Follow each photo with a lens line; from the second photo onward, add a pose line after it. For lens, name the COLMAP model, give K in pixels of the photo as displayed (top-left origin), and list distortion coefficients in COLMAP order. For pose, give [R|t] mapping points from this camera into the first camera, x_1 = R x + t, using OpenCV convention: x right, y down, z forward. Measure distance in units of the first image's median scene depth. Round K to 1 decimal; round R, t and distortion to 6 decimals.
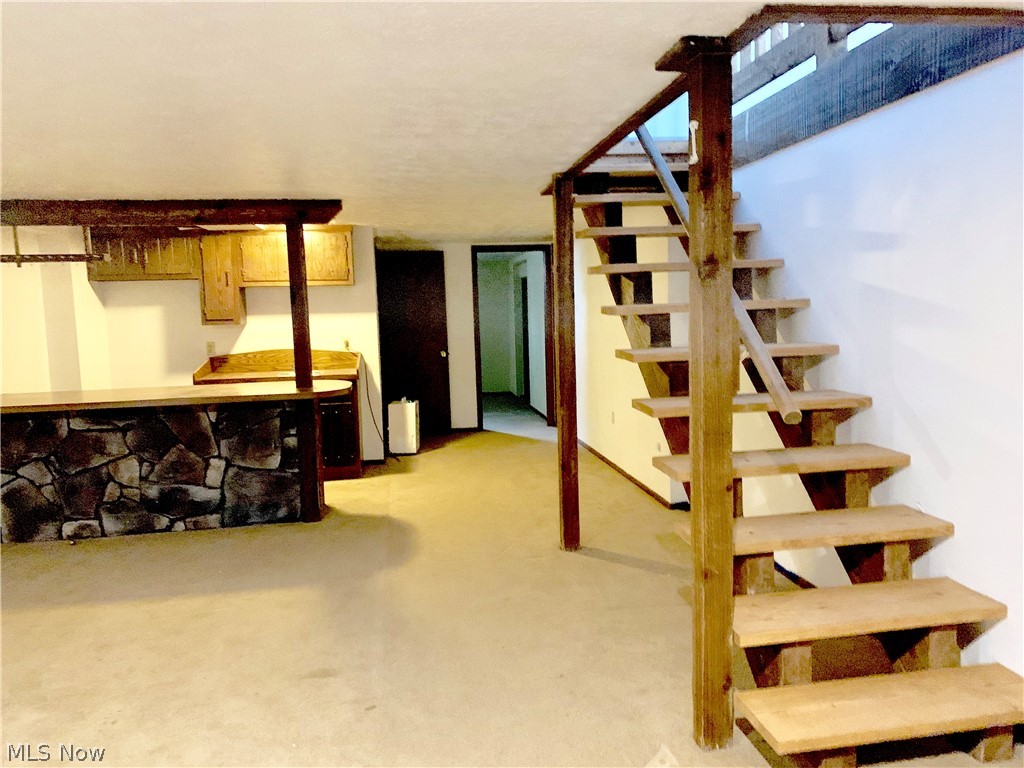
lens RADIAL K [[767.2, 0, 512.0], [0, 767.2, 384.0], [0, 0, 1]] dist [0.003467, -0.008490]
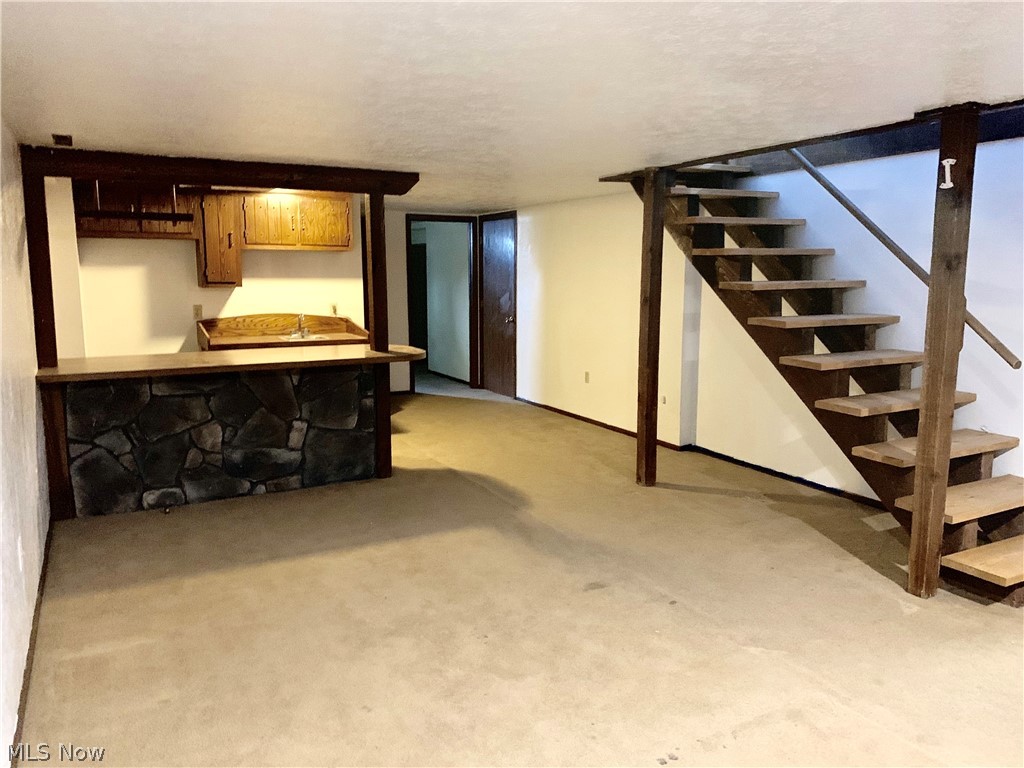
lens RADIAL K [[759.2, 0, 512.0], [0, 759.2, 384.0], [0, 0, 1]] dist [0.021071, -0.002933]
pose [[0.949099, -0.017115, 0.314512, -0.434587], [0.003445, 0.999027, 0.043967, 0.004636], [-0.314959, -0.040645, 0.948235, -0.045819]]
